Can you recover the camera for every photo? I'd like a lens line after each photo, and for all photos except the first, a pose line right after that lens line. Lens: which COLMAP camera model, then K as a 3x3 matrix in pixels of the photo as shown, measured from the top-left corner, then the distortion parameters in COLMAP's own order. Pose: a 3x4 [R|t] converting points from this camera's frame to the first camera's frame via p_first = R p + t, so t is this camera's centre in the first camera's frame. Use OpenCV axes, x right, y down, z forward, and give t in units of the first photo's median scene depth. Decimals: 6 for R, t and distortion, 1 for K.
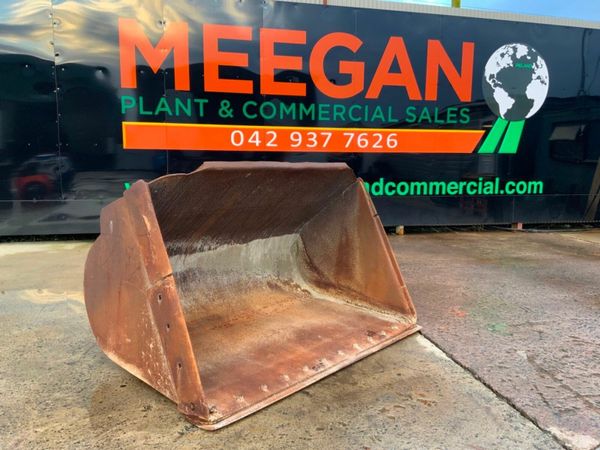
lens RADIAL K [[498.8, 0, 300.6], [0, 498.8, 227.5], [0, 0, 1]] dist [0.108190, -0.200006]
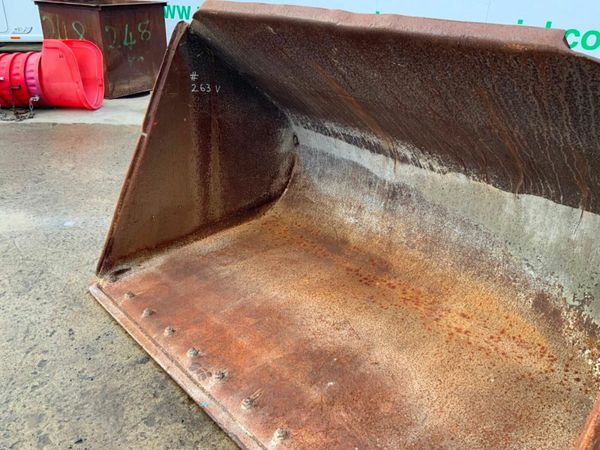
lens RADIAL K [[498.8, 0, 300.6], [0, 498.8, 227.5], [0, 0, 1]] dist [0.108190, -0.200006]
pose [[-0.098341, 0.434912, -0.895087, 0.398996], [-0.148387, 0.882983, 0.445334, -0.138888], [0.984028, 0.176614, -0.022299, 0.875144]]
